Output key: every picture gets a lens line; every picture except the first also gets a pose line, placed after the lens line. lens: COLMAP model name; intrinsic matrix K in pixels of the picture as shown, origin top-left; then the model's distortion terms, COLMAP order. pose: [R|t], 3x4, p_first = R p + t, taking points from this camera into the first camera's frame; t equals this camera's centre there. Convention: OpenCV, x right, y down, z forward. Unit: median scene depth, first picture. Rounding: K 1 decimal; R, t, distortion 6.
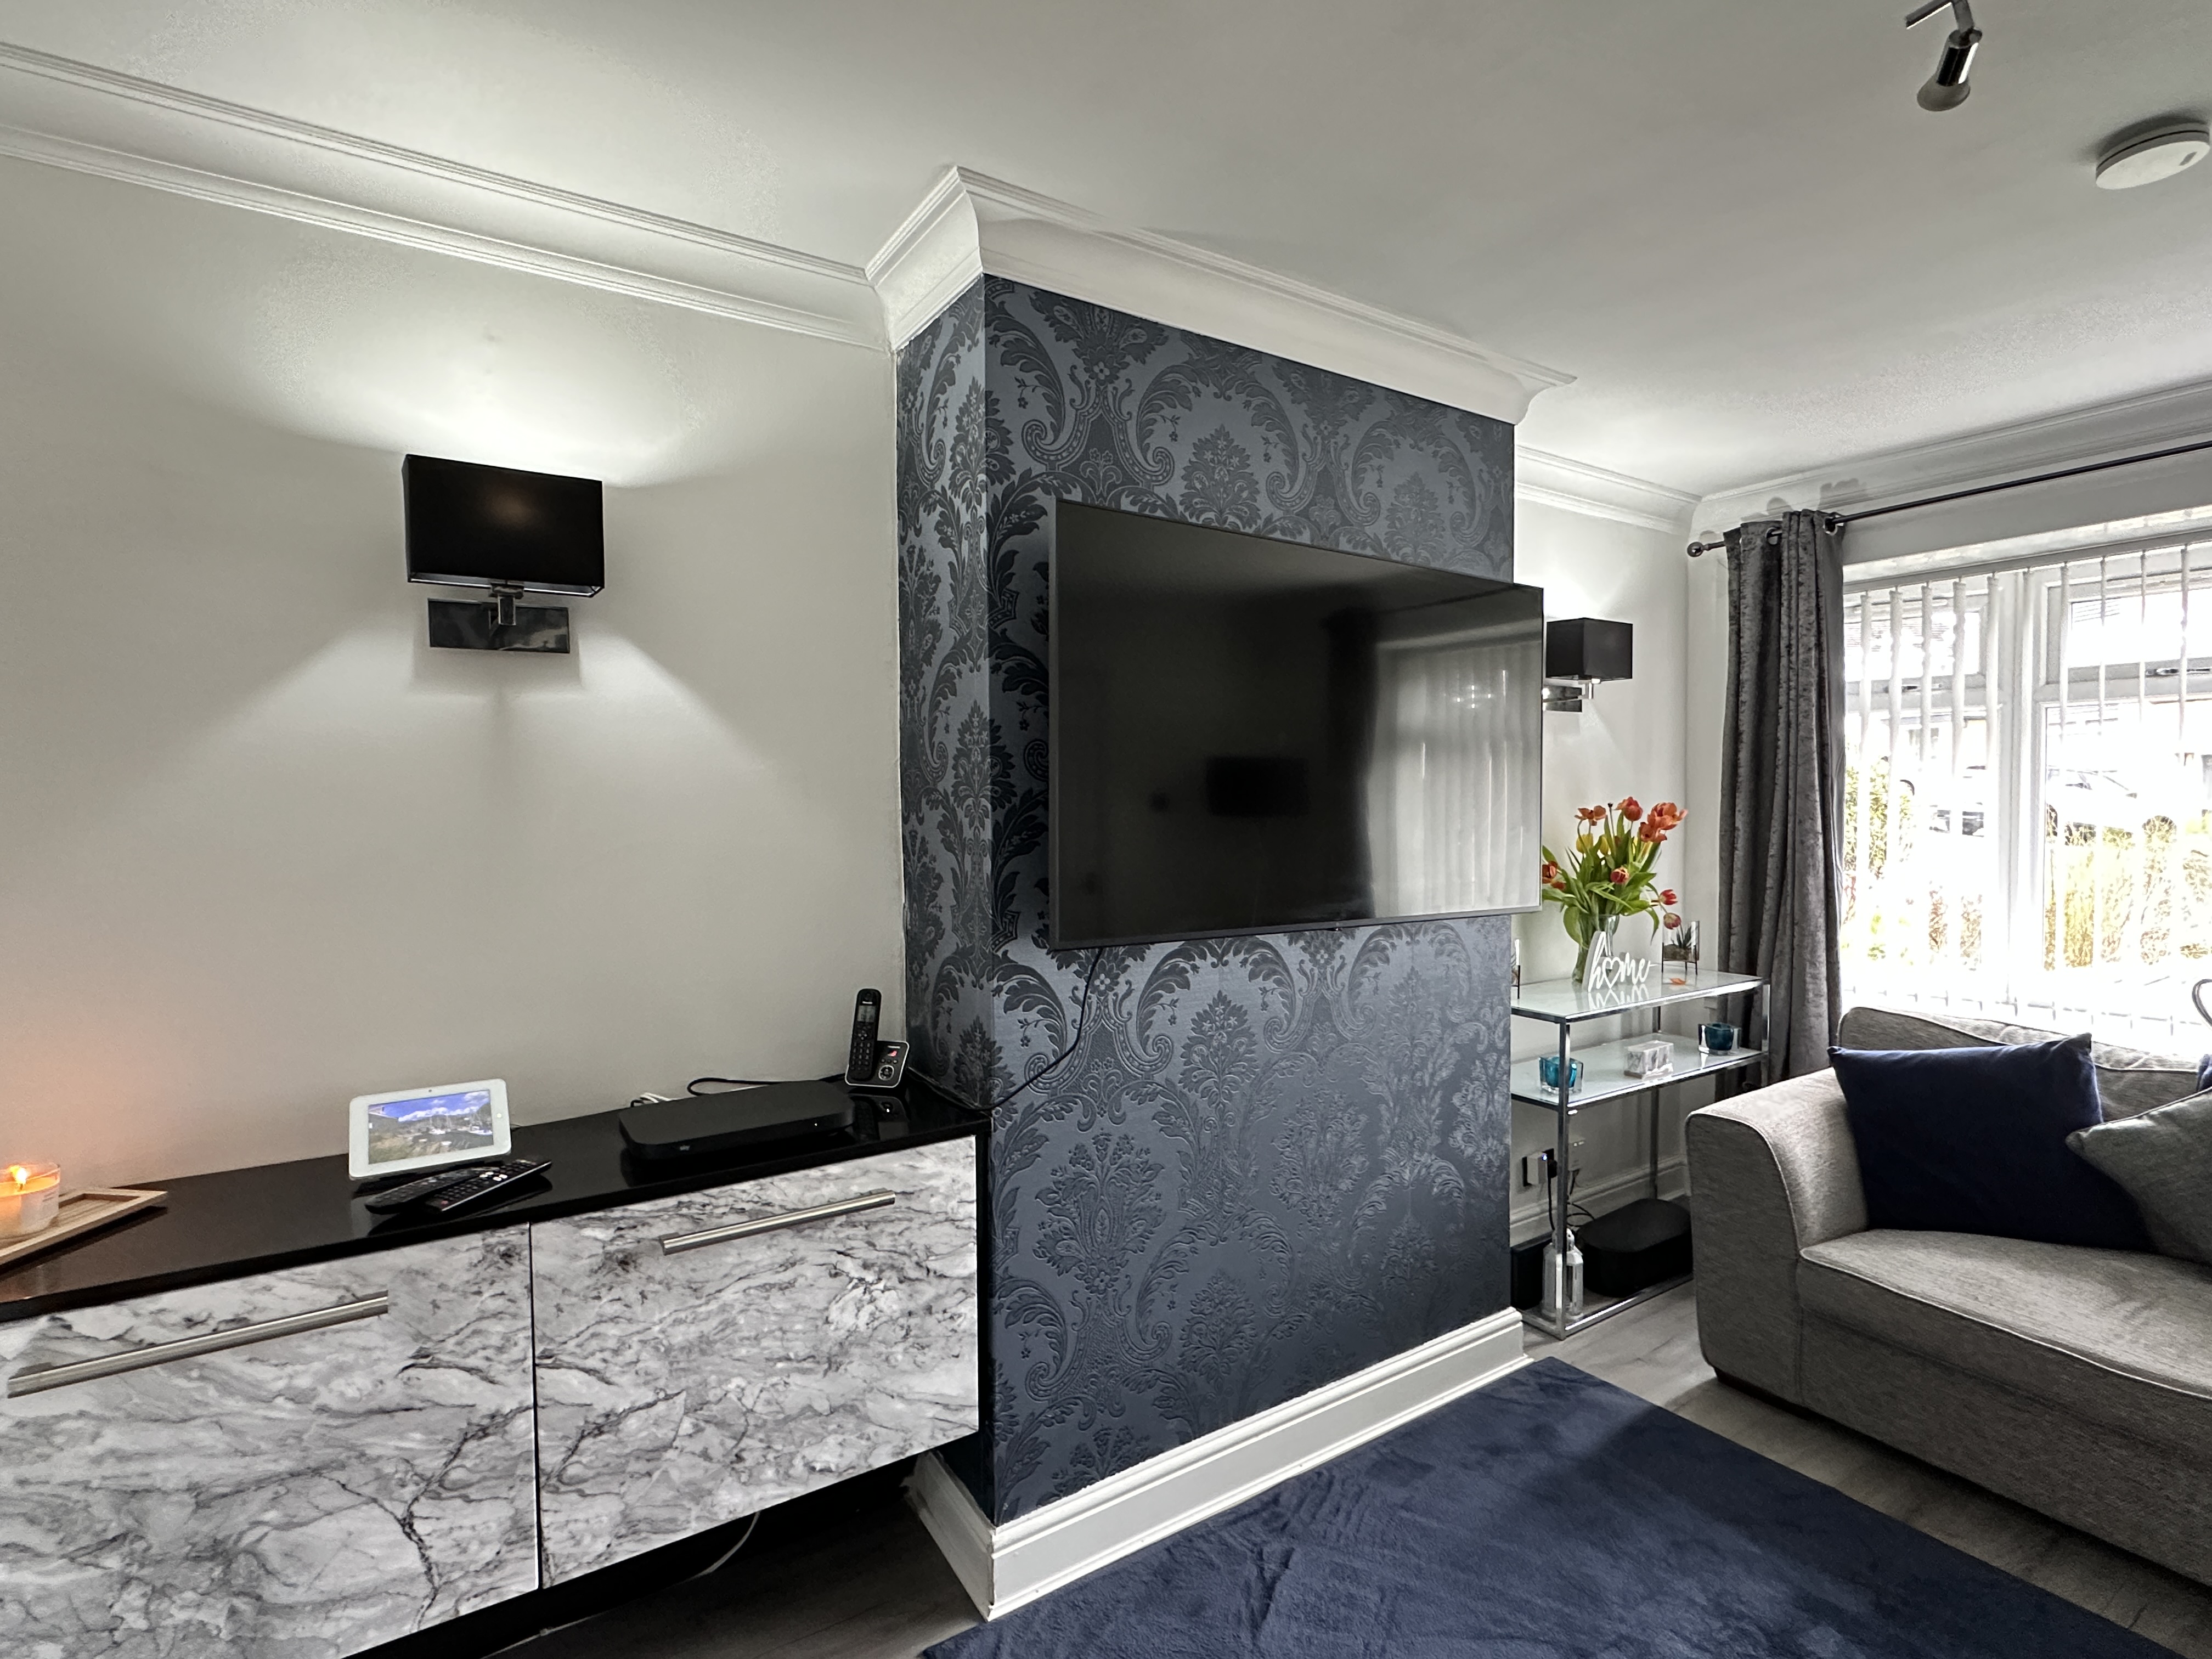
lens RADIAL K [[1074.4, 0, 1102.7], [0, 1074.4, 834.0], [0, 0, 1]] dist [-0.002086, -0.000327]
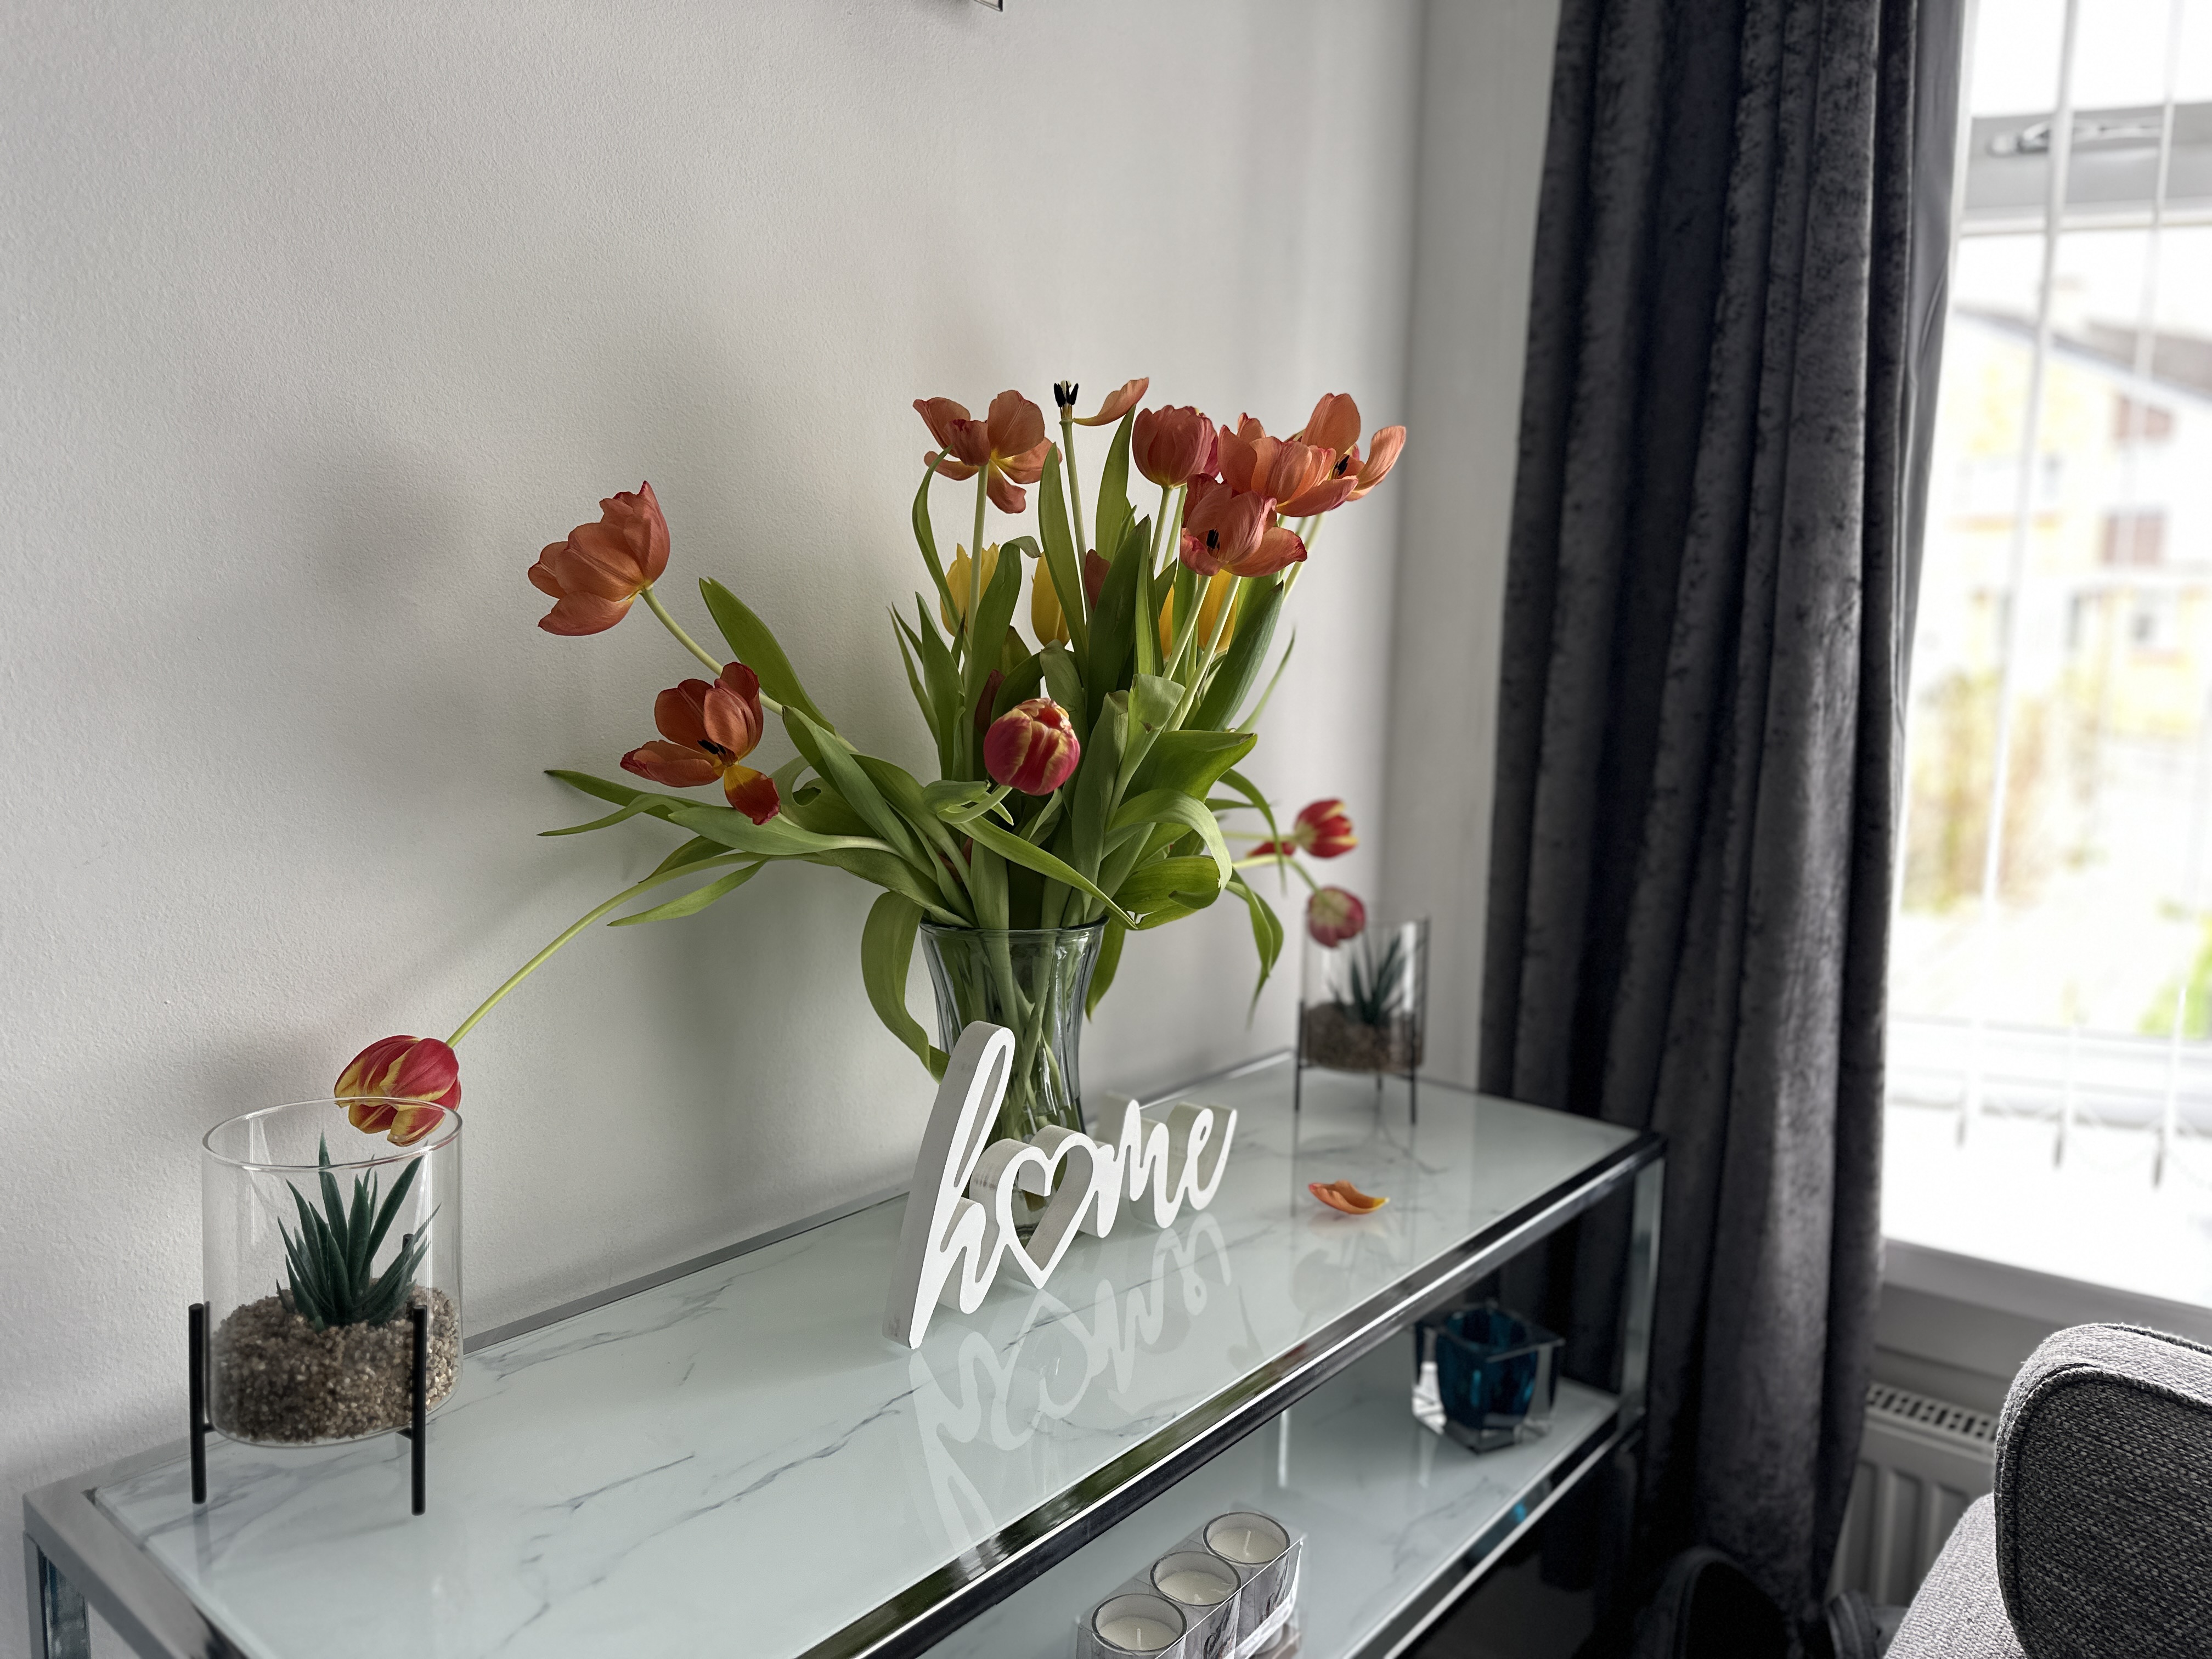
lens RADIAL K [[1606.8, 0, 1106.0], [0, 1606.8, 829.5], [0, 0, 1]] dist [0.046768, -0.000292]
pose [[0.949898, -0.009967, 0.312402, 0.491852], [-0.022161, 0.994828, 0.099123, 0.031103], [-0.311774, -0.101079, 0.944764, 0.899660]]
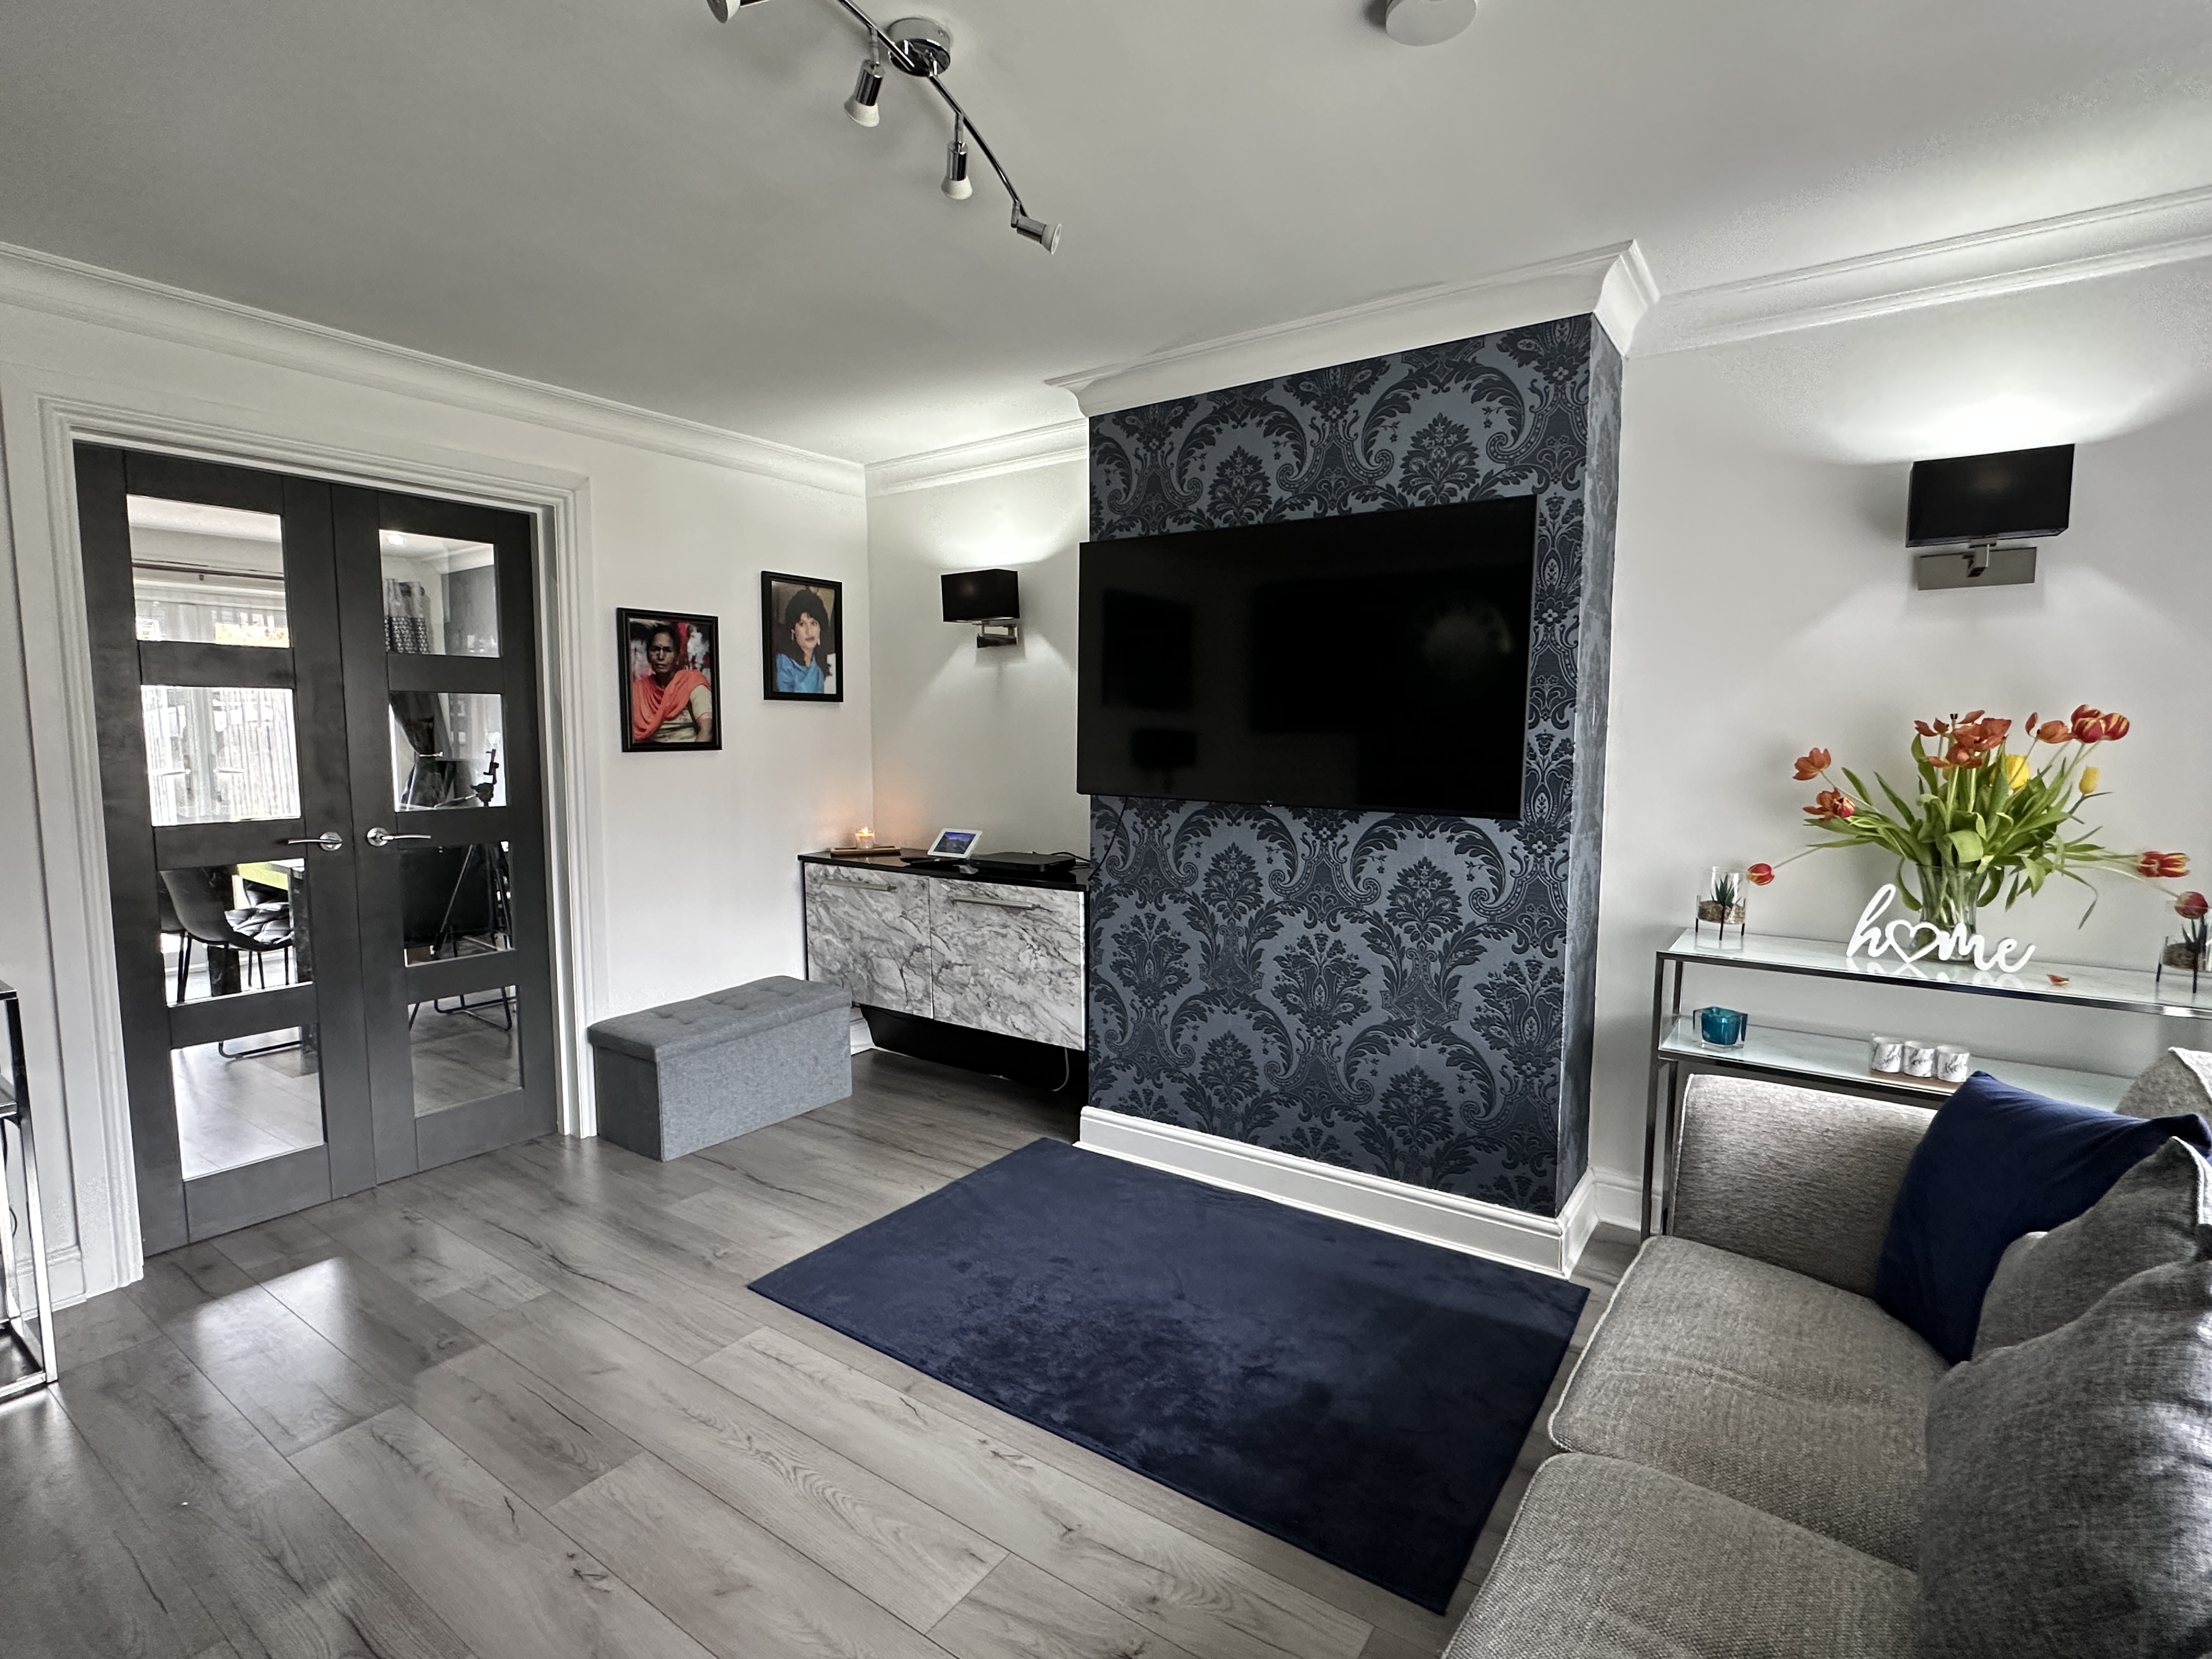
lens RADIAL K [[1074.4, 0, 1102.7], [0, 1074.4, 834.0], [0, 0, 1]] dist [-0.002086, -0.000327]
pose [[0.372398, 0.098134, -0.922870, 1.198585], [-0.033728, 0.995168, 0.092212, 0.005520], [0.927460, -0.003214, 0.373909, 0.252338]]
